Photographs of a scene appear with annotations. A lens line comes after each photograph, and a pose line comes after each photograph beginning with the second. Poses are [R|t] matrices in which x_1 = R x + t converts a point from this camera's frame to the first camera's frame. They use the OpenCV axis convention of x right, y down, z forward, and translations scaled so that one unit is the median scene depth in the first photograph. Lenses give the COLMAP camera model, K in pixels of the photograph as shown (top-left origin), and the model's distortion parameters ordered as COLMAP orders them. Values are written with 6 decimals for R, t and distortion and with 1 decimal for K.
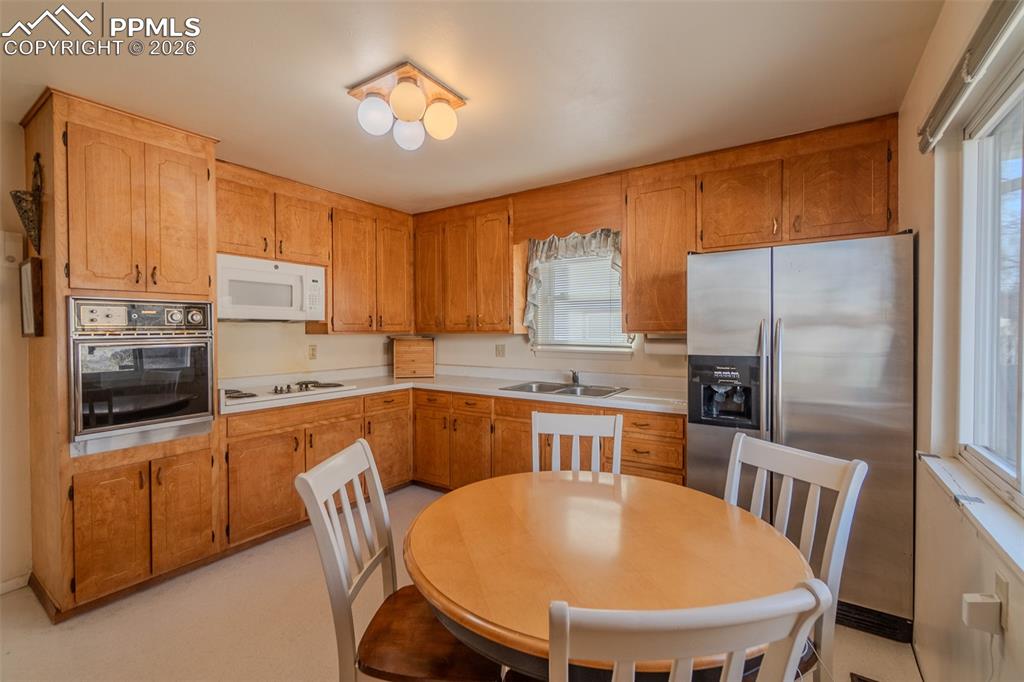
lens RADIAL K [[438.4, 0, 500.3], [0, 438.4, 337.9], [0, 0, 1]] dist [-0.001198, 0.000041]
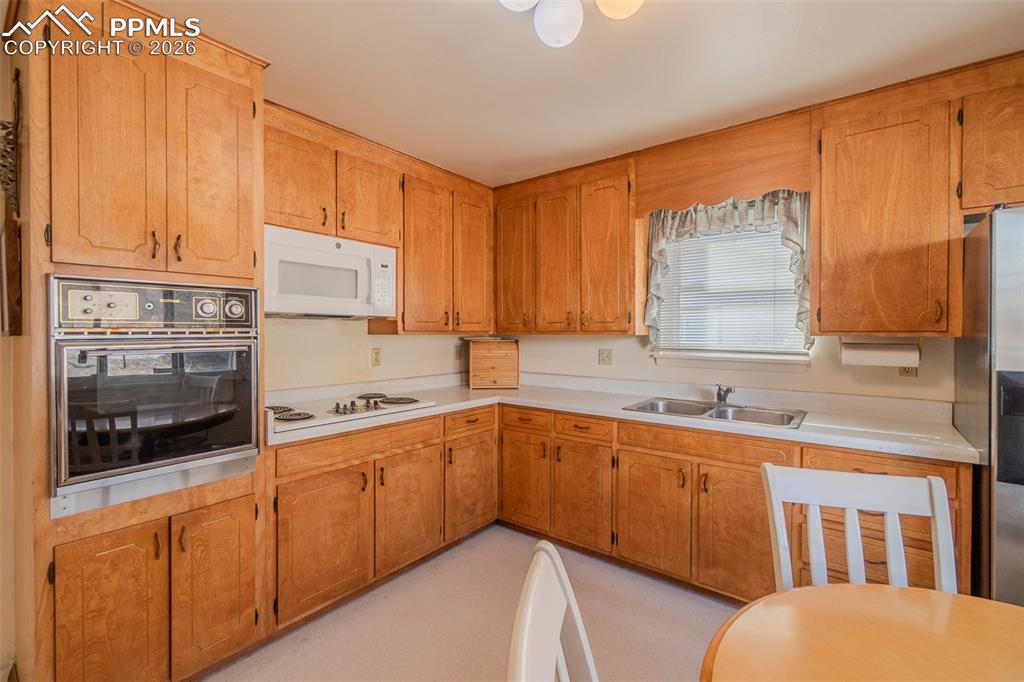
lens RADIAL K [[438.4, 0, 500.3], [0, 438.4, 337.9], [0, 0, 1]] dist [-0.001198, 0.000041]
pose [[0.997477, 0.005896, -0.070739, -0.173786], [-0.006140, 0.999976, -0.003224, -0.001203], [0.070718, 0.003651, 0.997490, 0.258575]]
